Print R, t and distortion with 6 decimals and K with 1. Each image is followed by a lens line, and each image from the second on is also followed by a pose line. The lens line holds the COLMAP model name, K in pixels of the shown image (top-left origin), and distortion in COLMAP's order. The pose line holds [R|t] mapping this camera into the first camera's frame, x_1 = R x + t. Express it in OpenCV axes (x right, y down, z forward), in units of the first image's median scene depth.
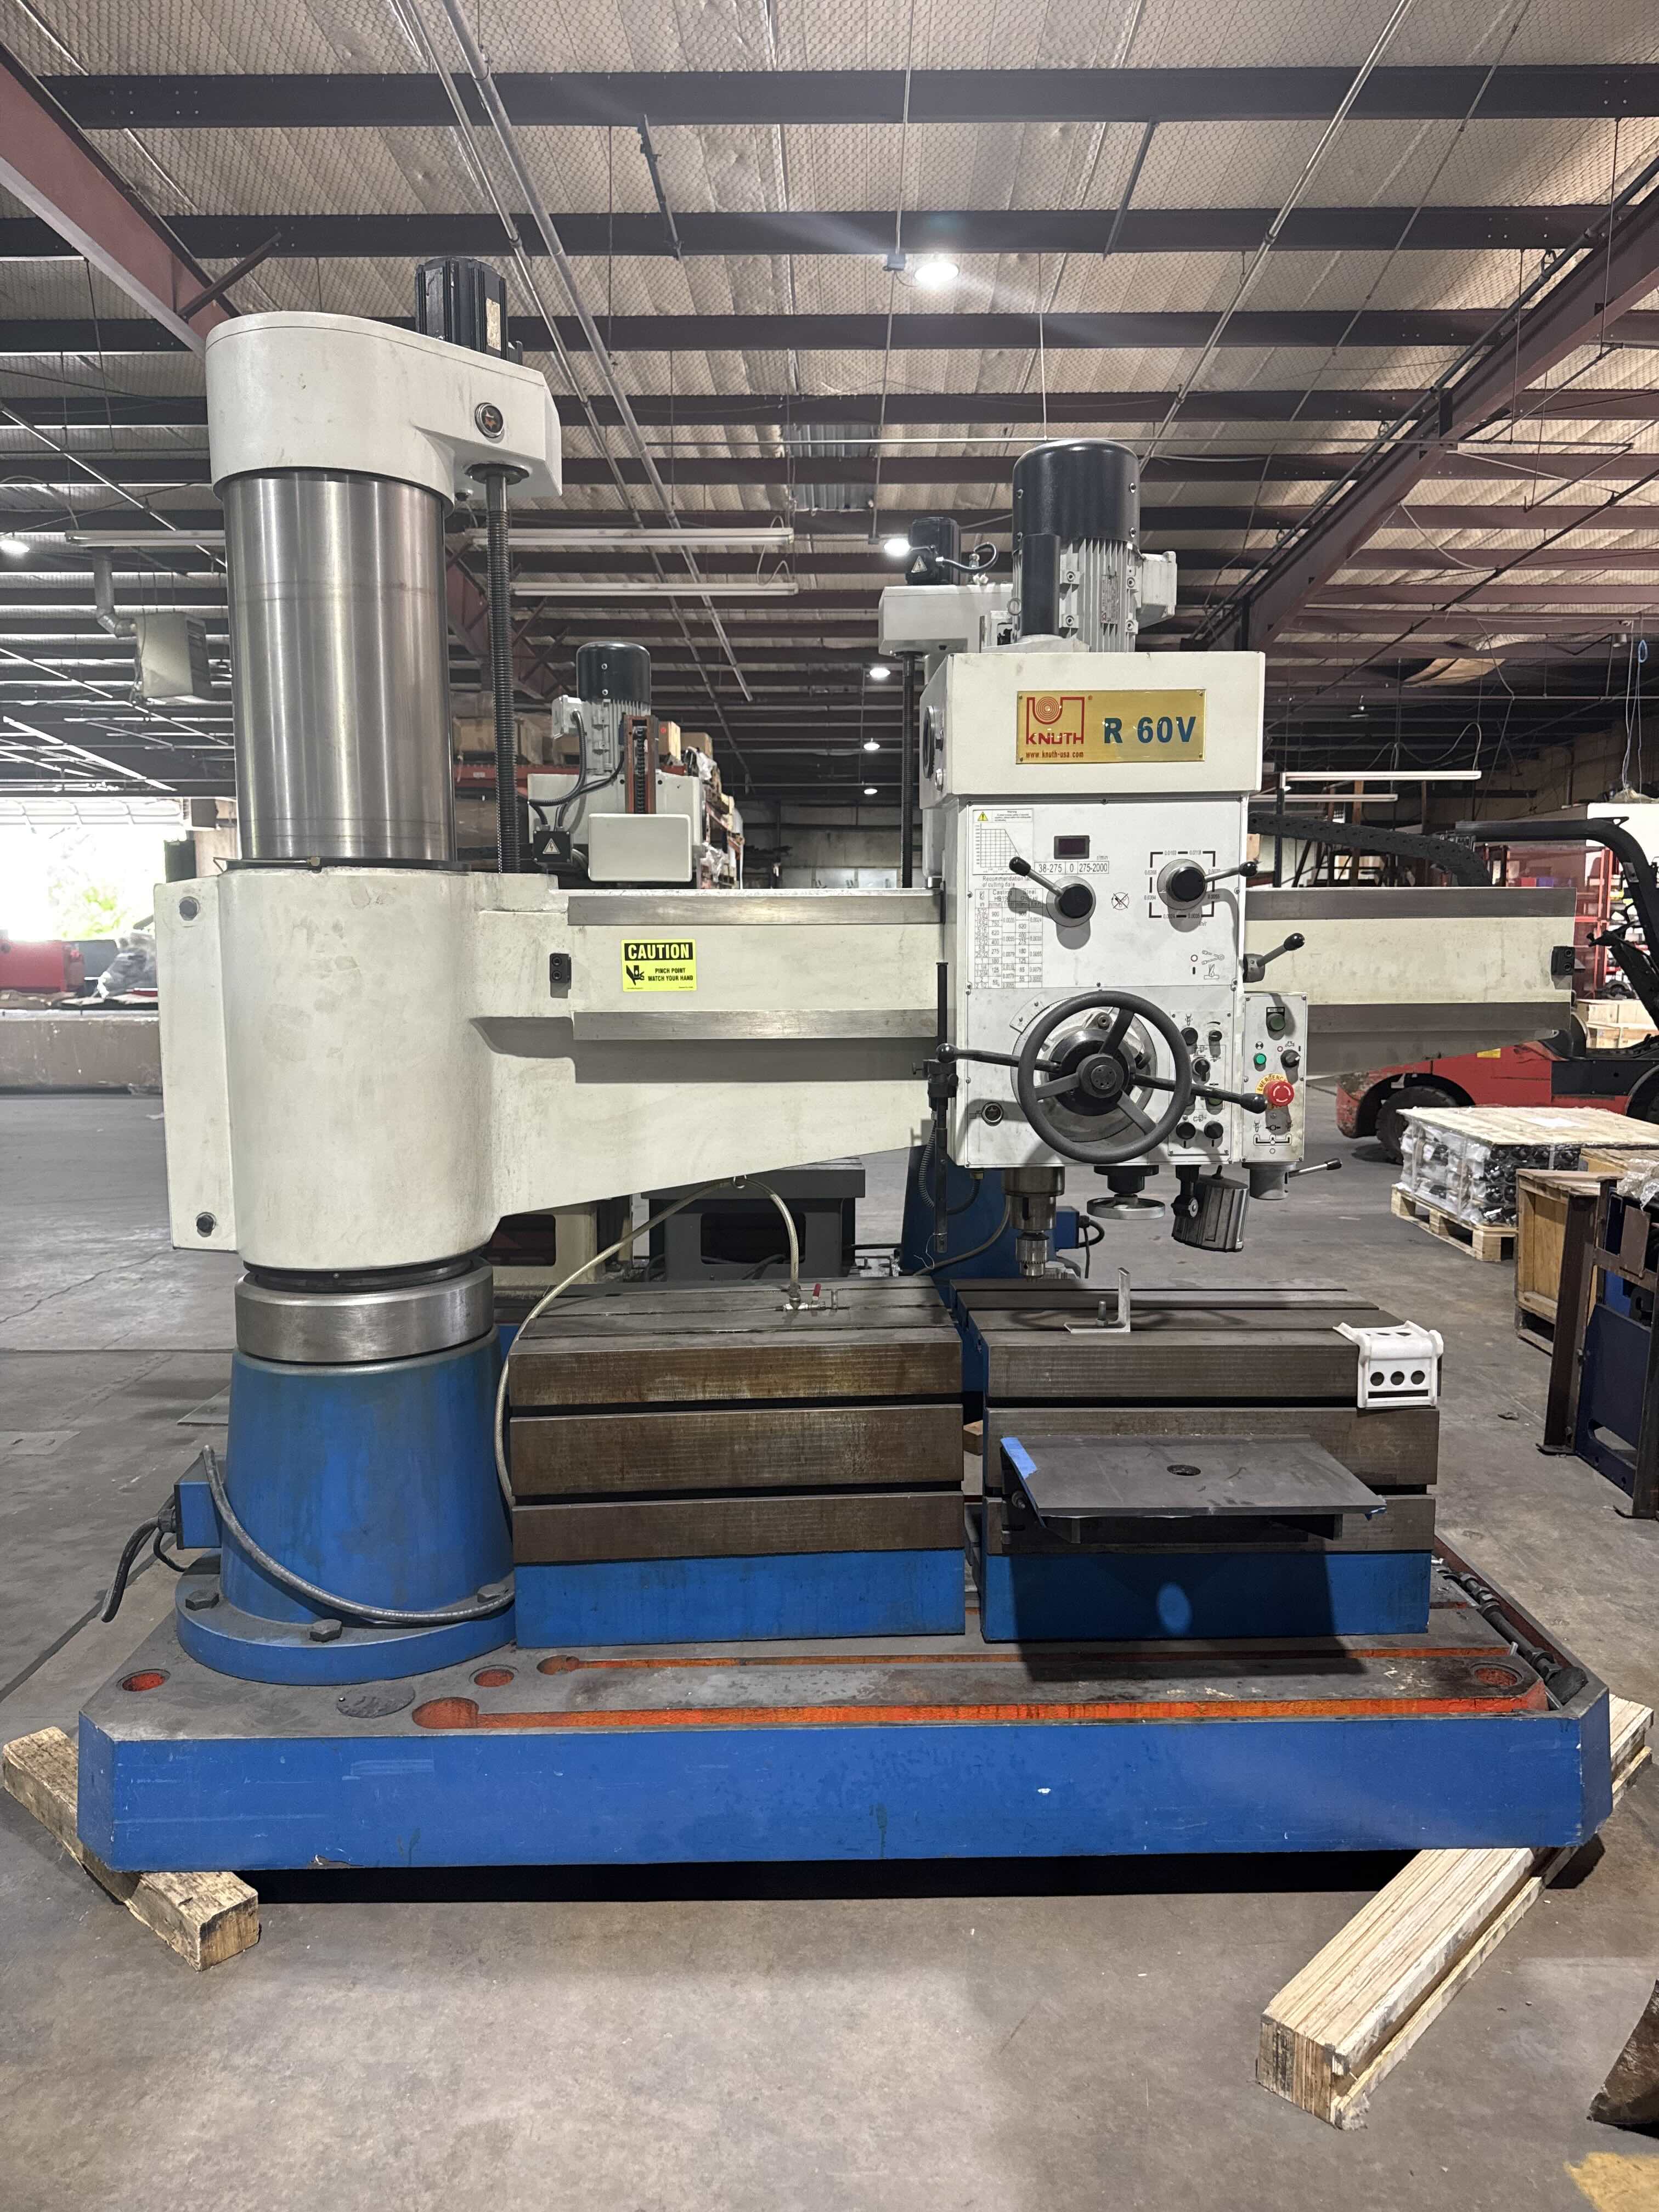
lens RADIAL K [[1555.9, 0, 829.5], [0, 1555.9, 1106.0], [0, 0, 1]] dist [0.065838, -0.074702]
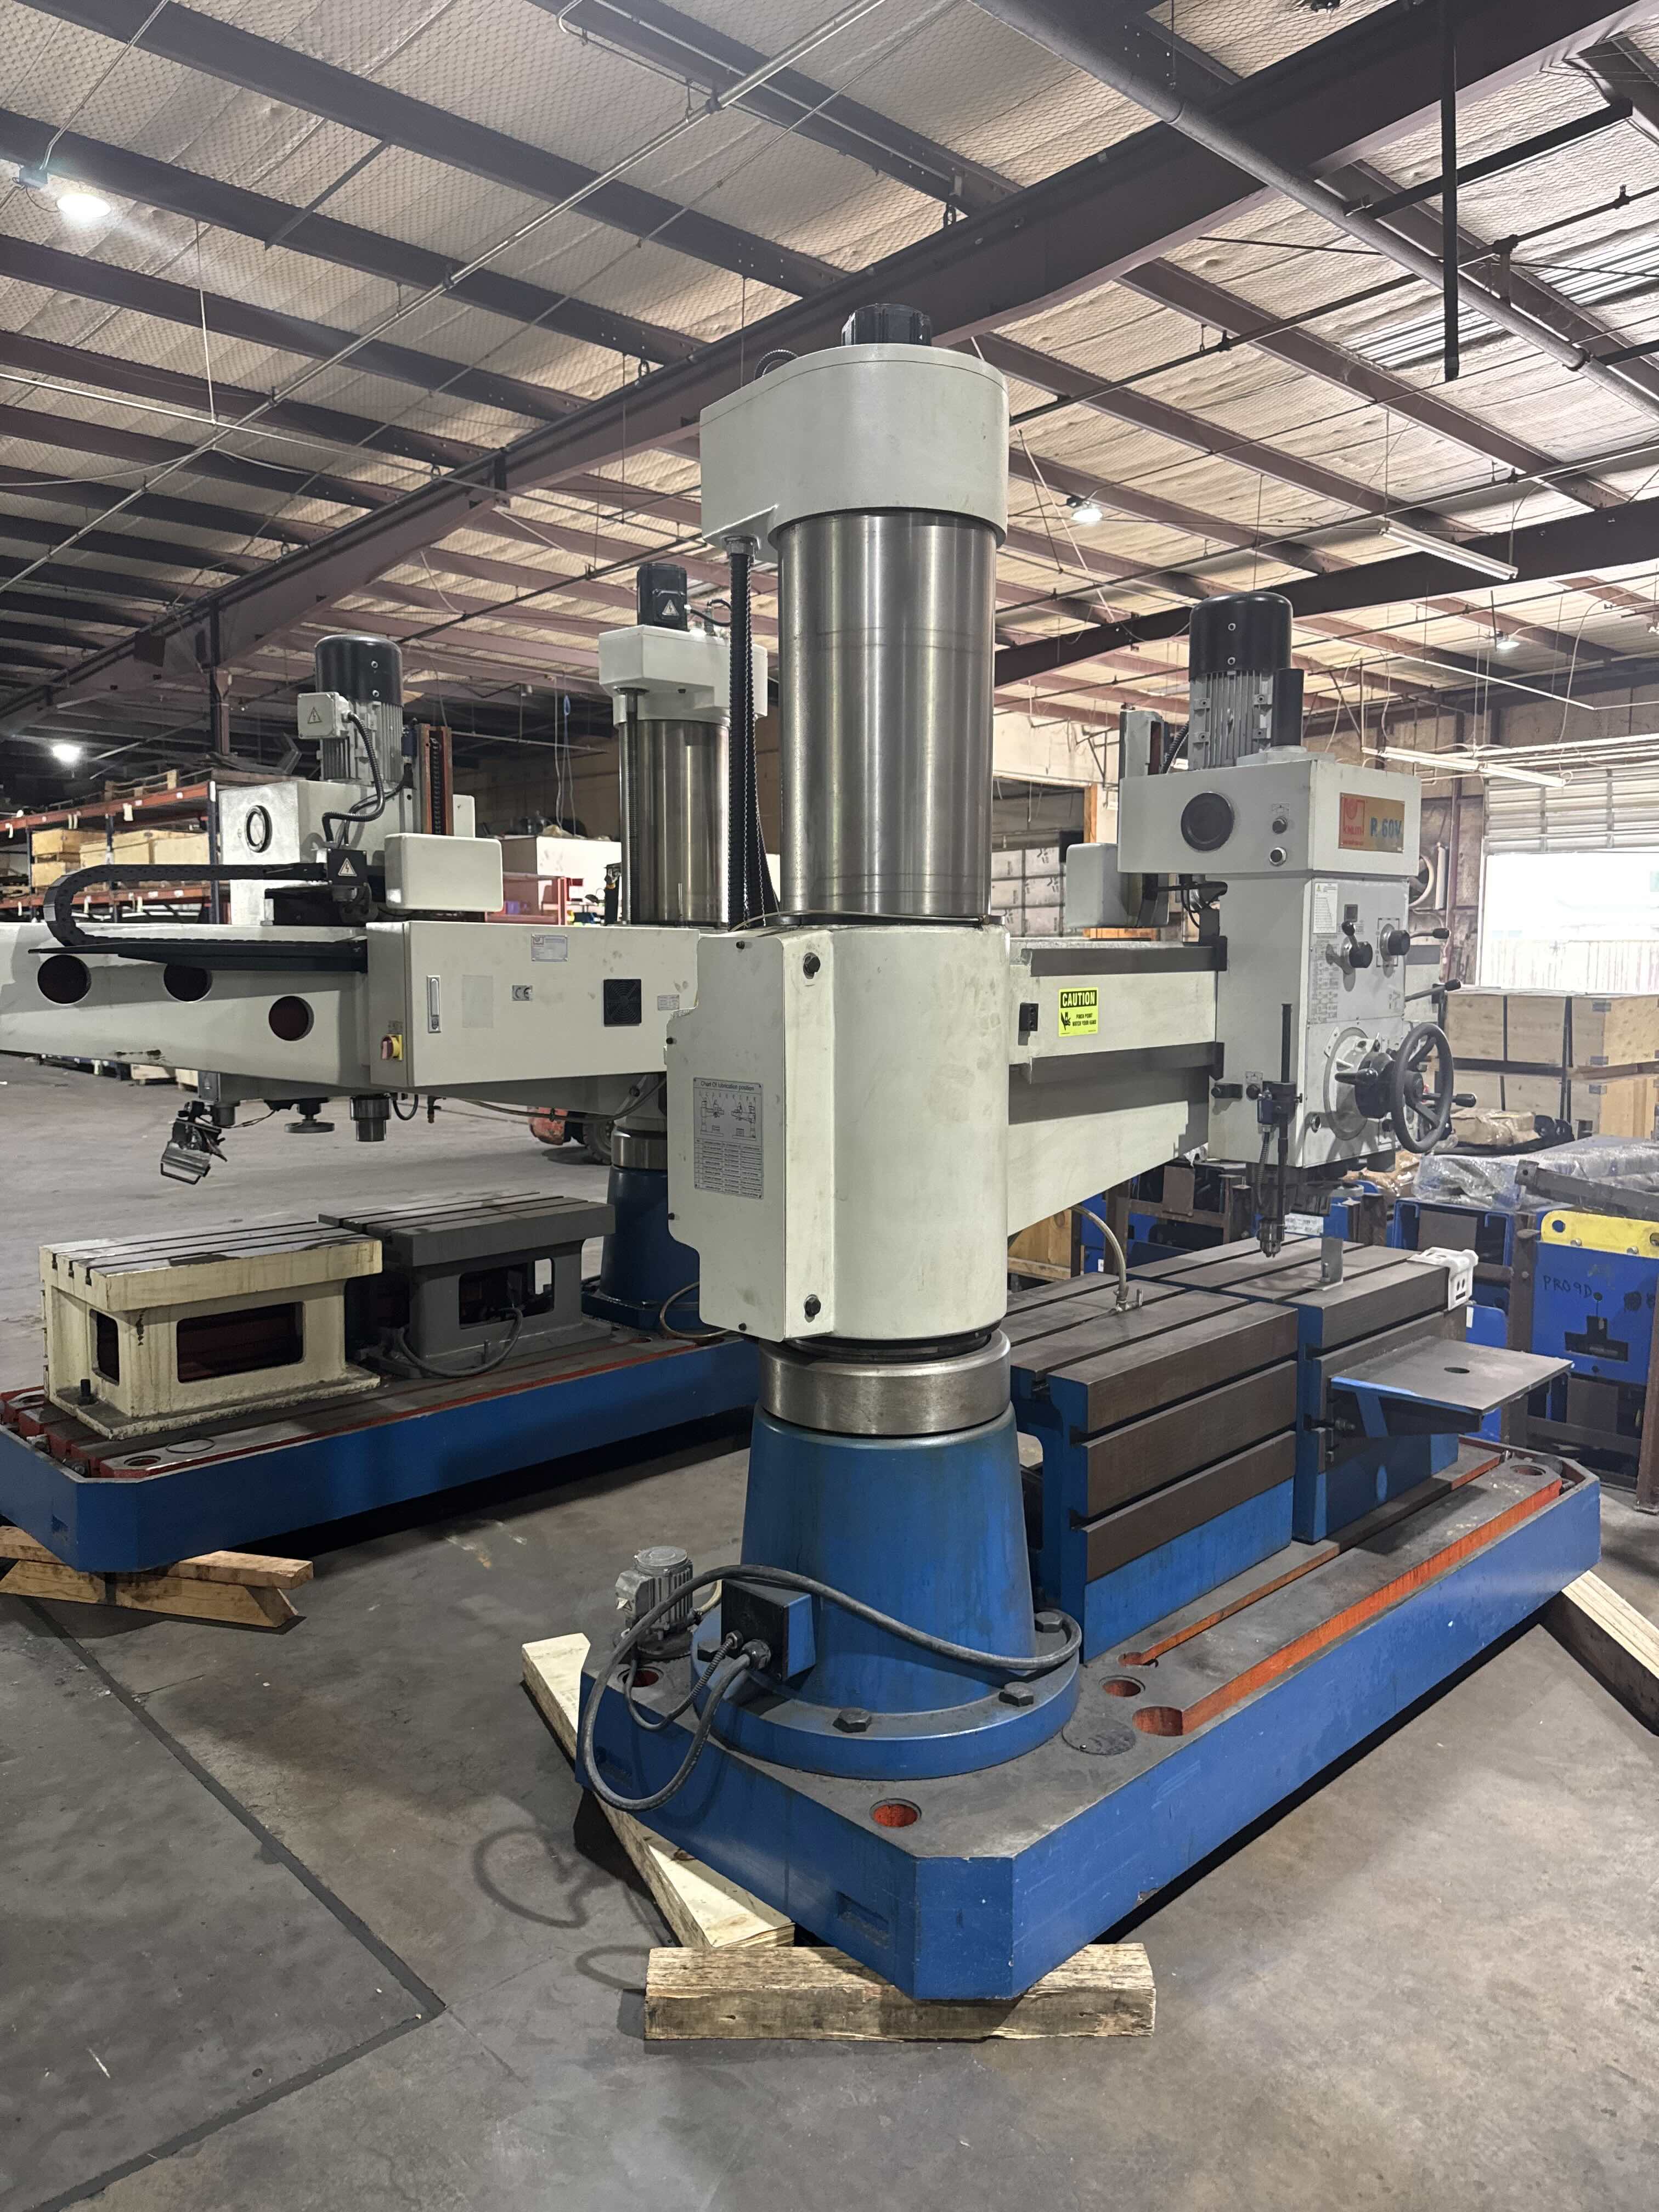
lens RADIAL K [[1555.9, 0, 829.5], [0, 1555.9, 1106.0], [0, 0, 1]] dist [0.065838, -0.074702]
pose [[0.727311, -0.068495, 0.682881, -1.217099], [0.072440, 0.997111, 0.022860, -0.077014], [-0.682474, 0.032842, 0.730172, 0.400000]]
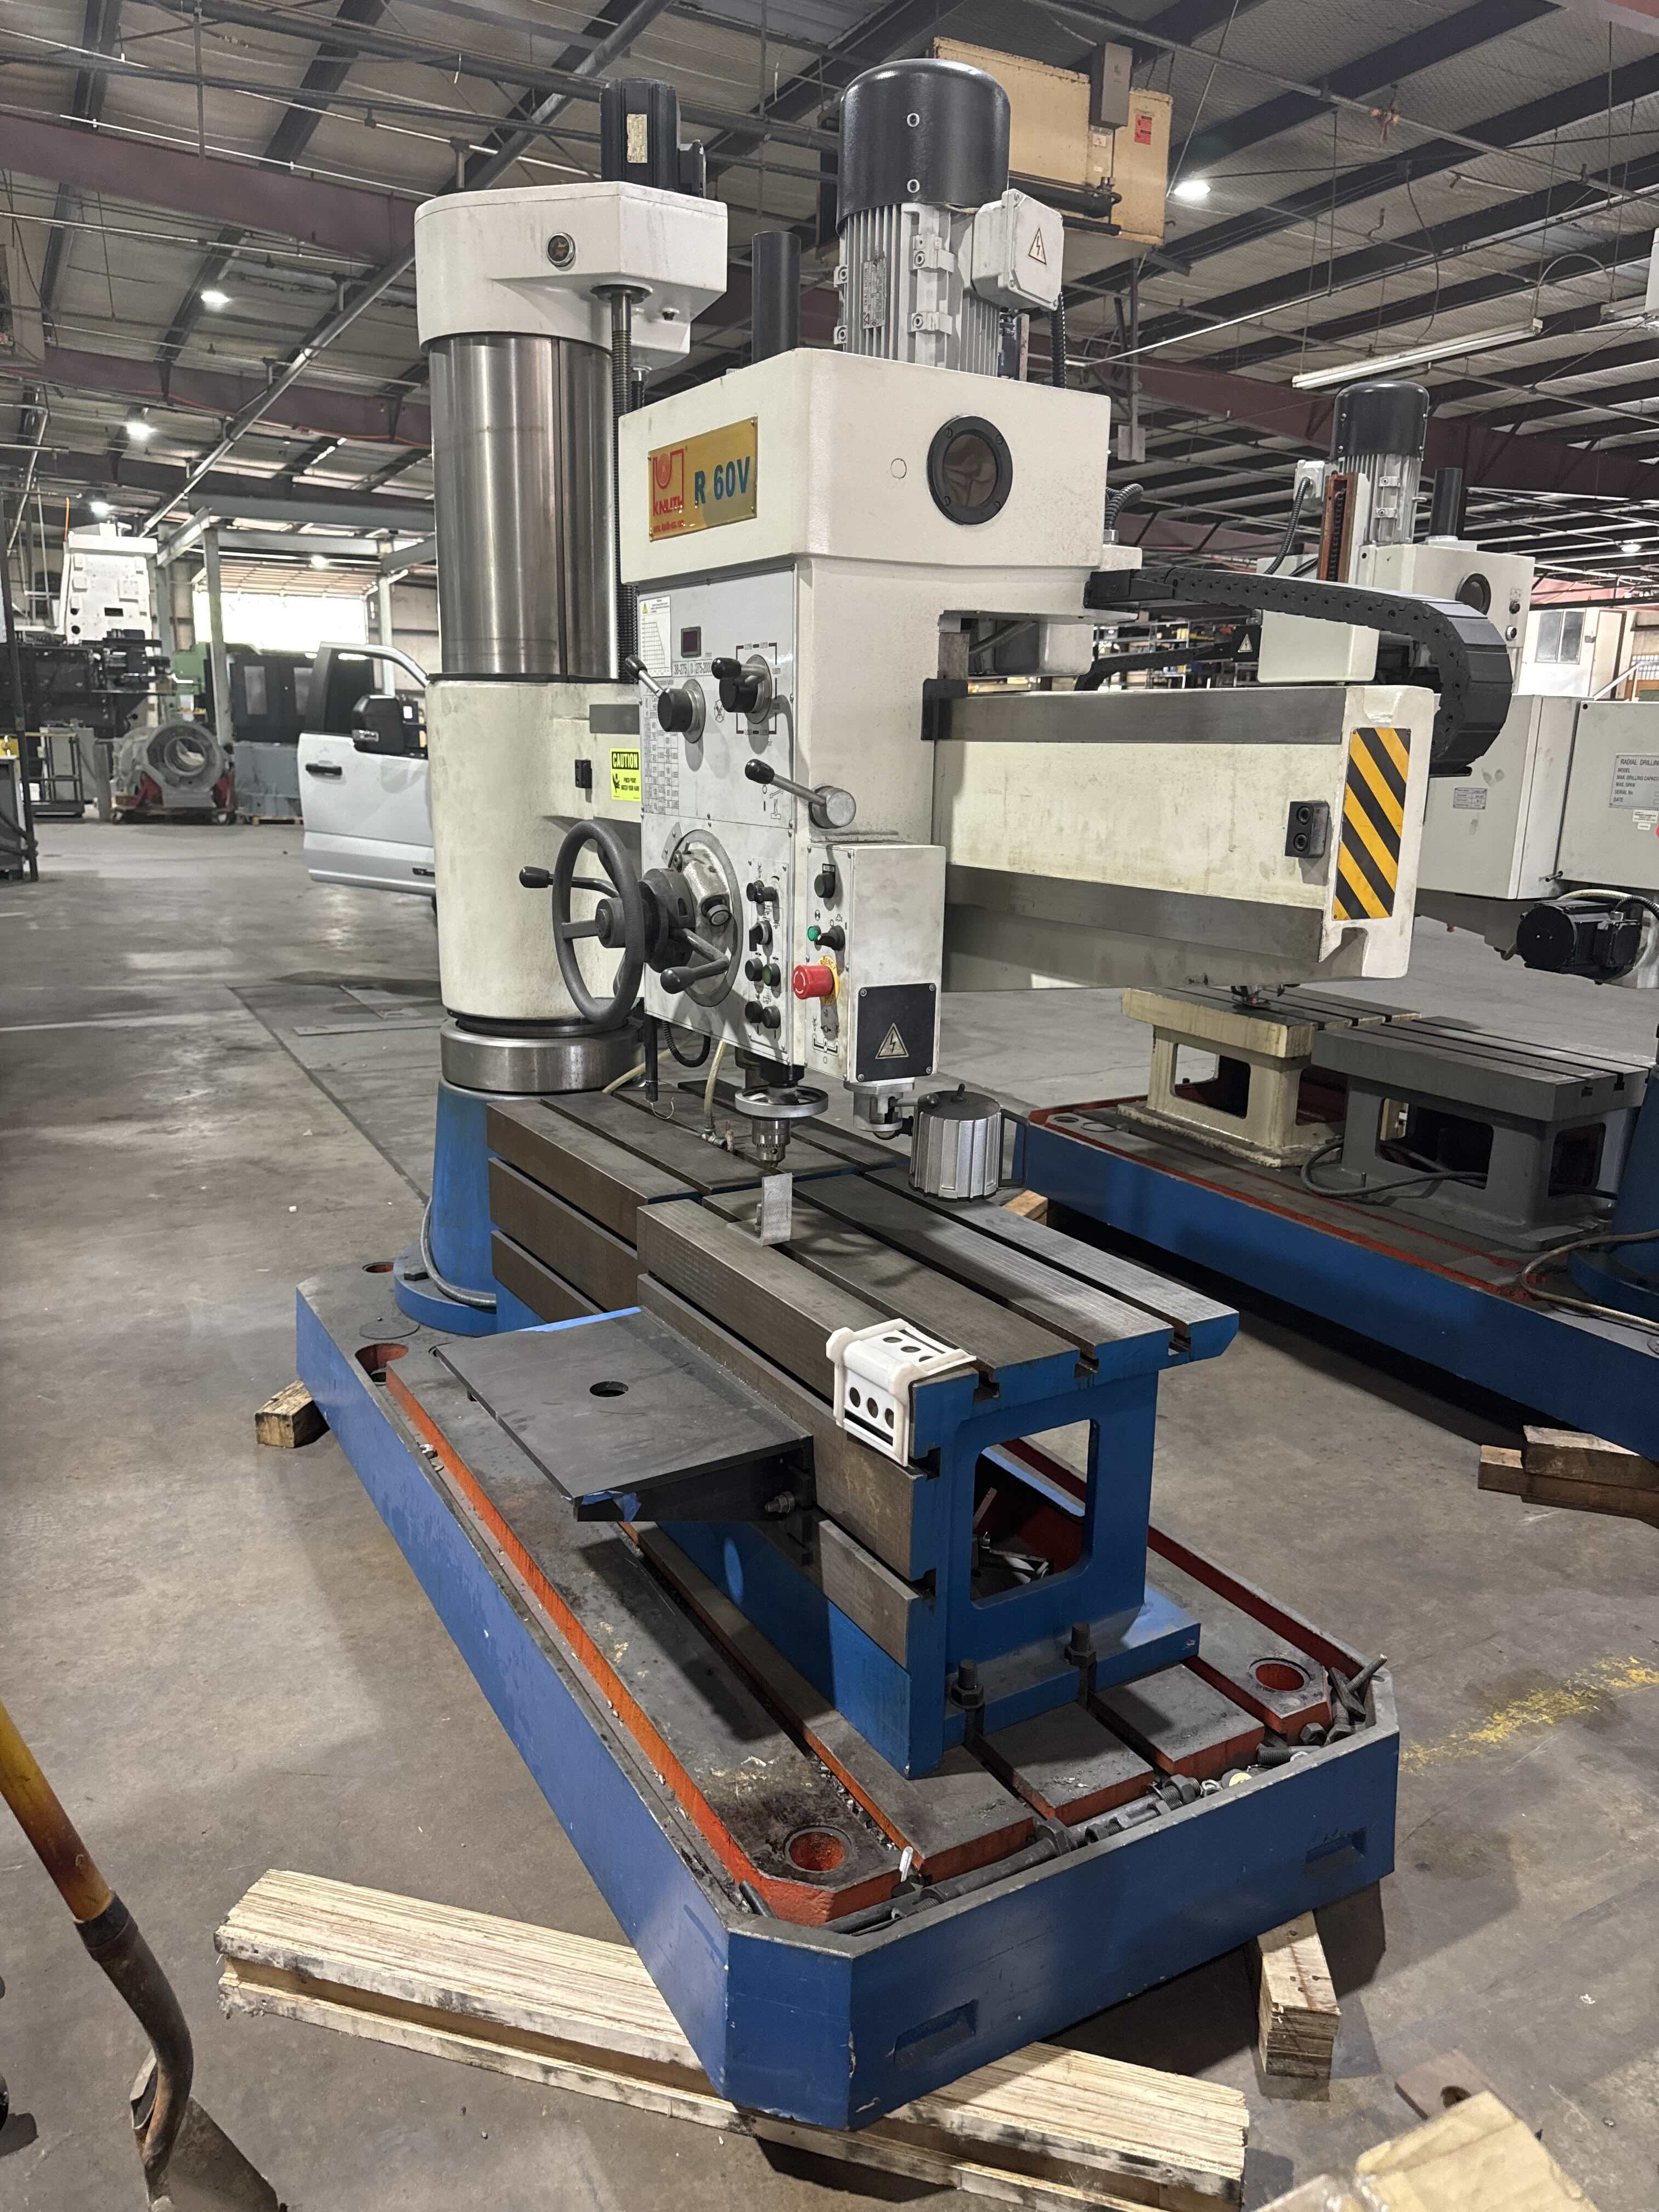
lens RADIAL K [[1555.9, 0, 829.5], [0, 1555.9, 1106.0], [0, 0, 1]] dist [0.065838, -0.074702]
pose [[0.478277, 0.216082, -0.851211, 1.086140], [-0.114658, 0.976325, 0.183419, -0.100708], [0.870692, 0.009873, 0.491729, 0.753915]]
